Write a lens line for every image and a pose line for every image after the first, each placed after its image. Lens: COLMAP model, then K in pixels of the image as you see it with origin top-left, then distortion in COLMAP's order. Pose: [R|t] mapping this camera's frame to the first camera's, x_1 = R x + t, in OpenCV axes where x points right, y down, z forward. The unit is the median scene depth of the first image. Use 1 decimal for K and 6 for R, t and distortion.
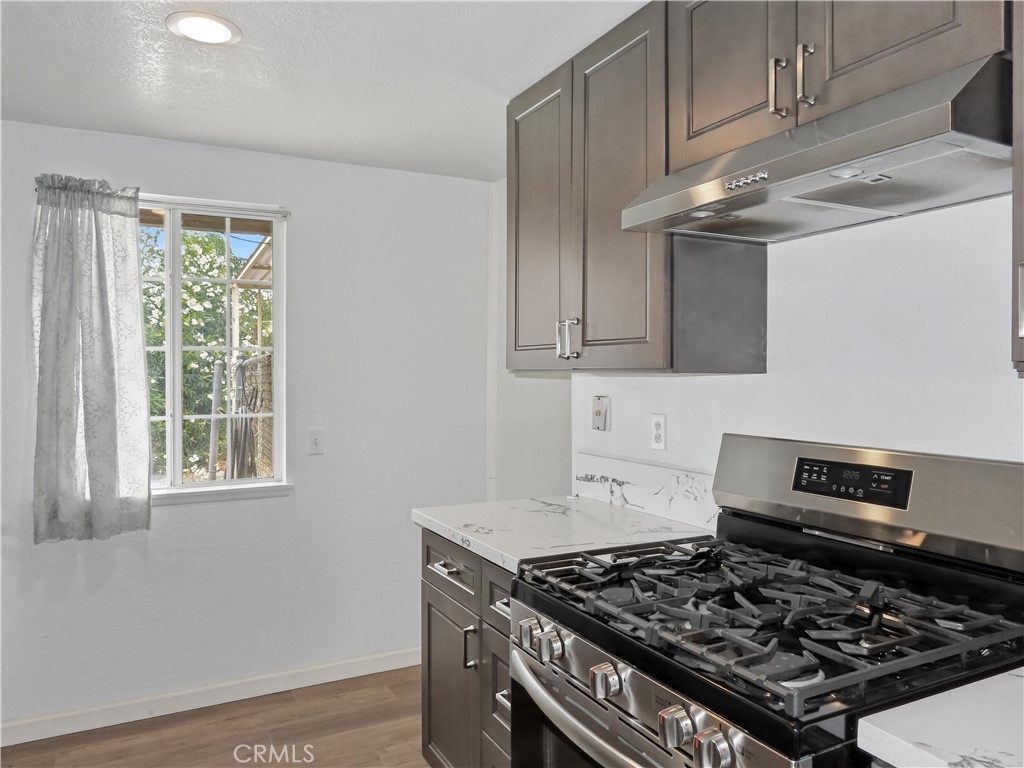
lens RADIAL K [[742.0, 0, 512.0], [0, 742.0, 384.0], [0, 0, 1]] dist [-0.006111, 0.001202]
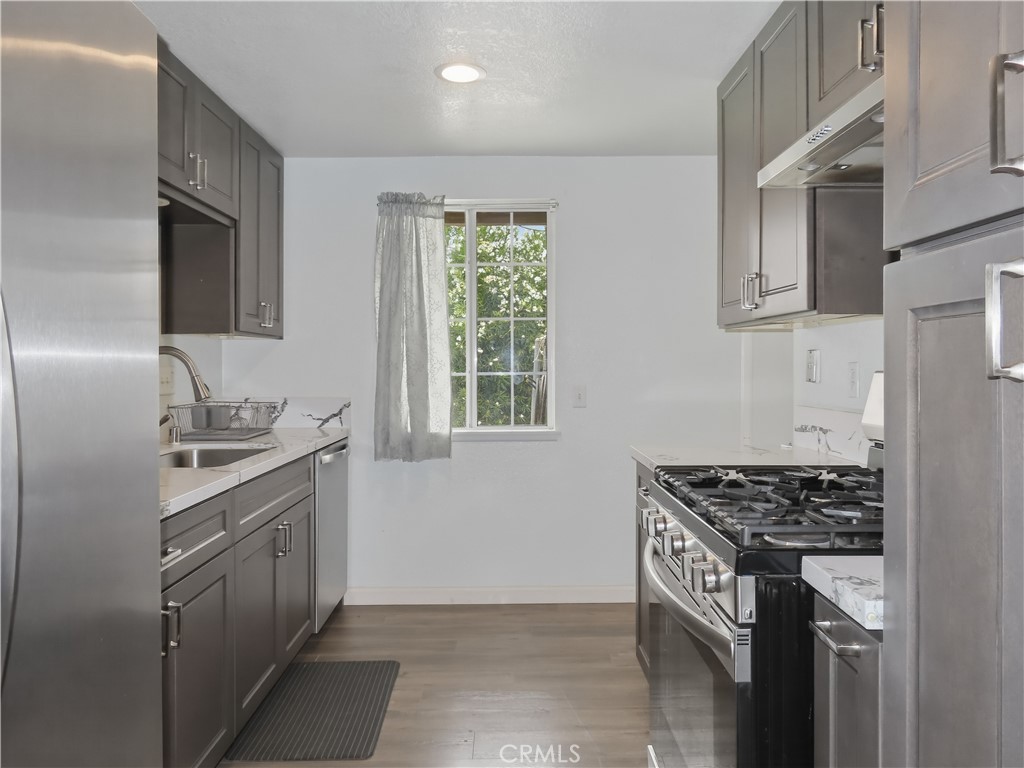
lens RADIAL K [[767.1, 0, 512.0], [0, 767.1, 384.0], [0, 0, 1]] dist [-0.009226, 0.000672]
pose [[0.886000, 0.008670, -0.463604, 0.239568], [-0.004552, 0.999940, 0.009999, 0.054959], [0.463662, -0.006749, 0.885986, -0.148521]]
